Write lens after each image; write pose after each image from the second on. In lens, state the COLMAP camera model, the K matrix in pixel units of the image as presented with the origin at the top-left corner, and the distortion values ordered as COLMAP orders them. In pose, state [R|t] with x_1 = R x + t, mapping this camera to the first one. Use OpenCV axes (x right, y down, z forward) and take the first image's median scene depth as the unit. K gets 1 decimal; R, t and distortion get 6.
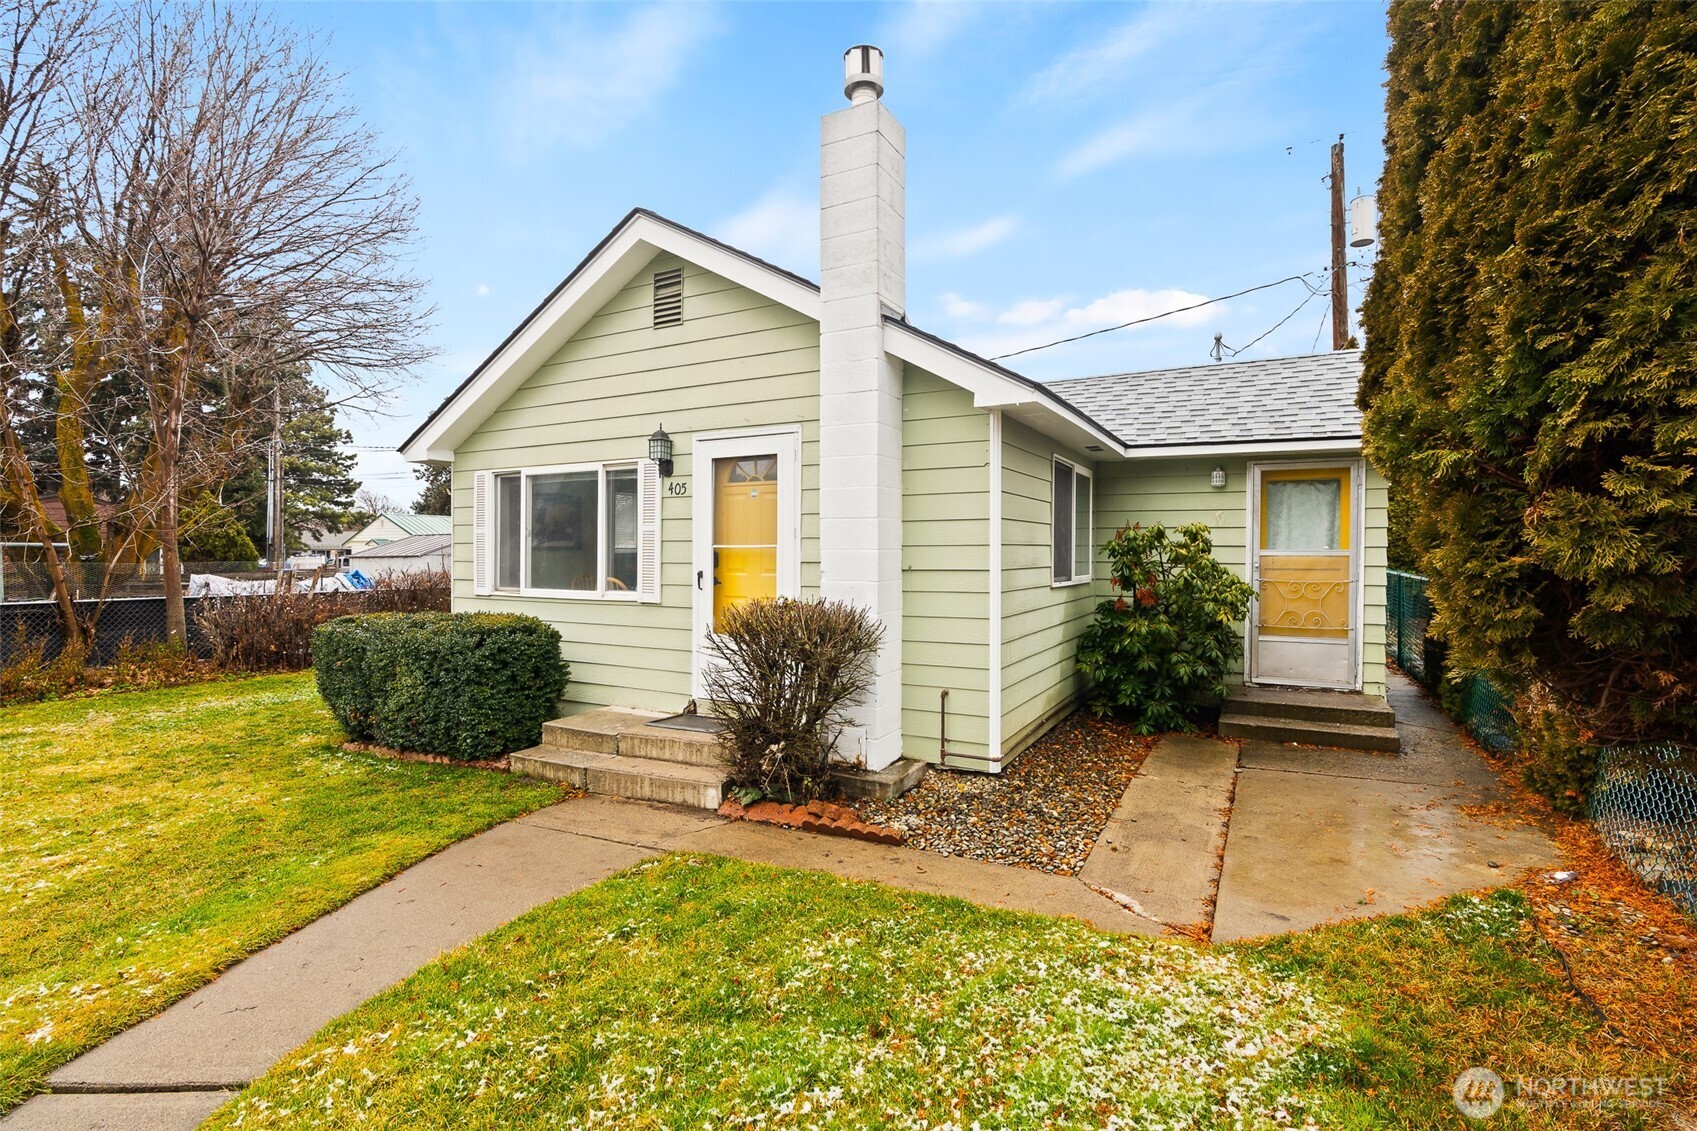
lens RADIAL K [[775.2, 0, 854.2], [0, 775.2, 562.5], [0, 0, 1]] dist [-0.008844, 0.003305]
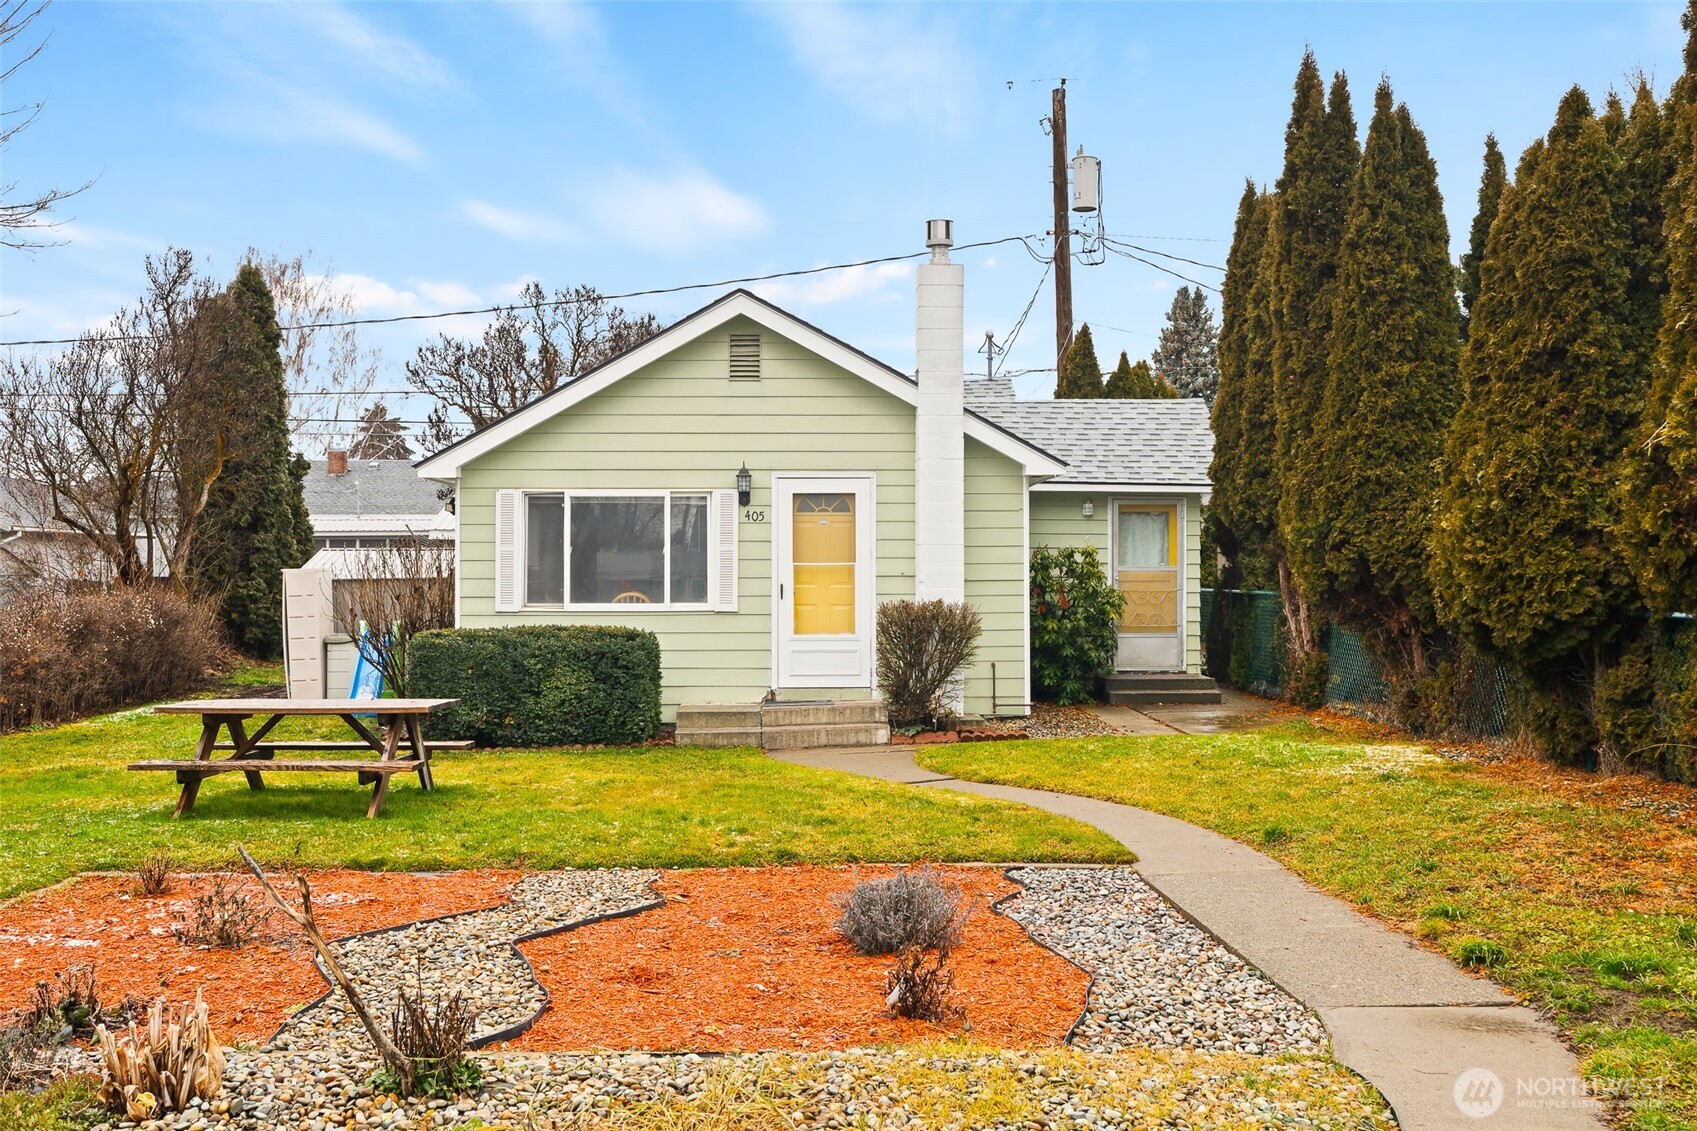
lens RADIAL K [[1693.3, 0, 801.4], [0, 1693.3, 553.1], [0, 0, 1]] dist [0.005255, 0.000000]
pose [[0.876569, 0.002611, 0.481270, -1.464586], [0.009171, 0.999713, -0.022126, 0.021917], [-0.481189, 0.023809, 0.876293, -1.372756]]
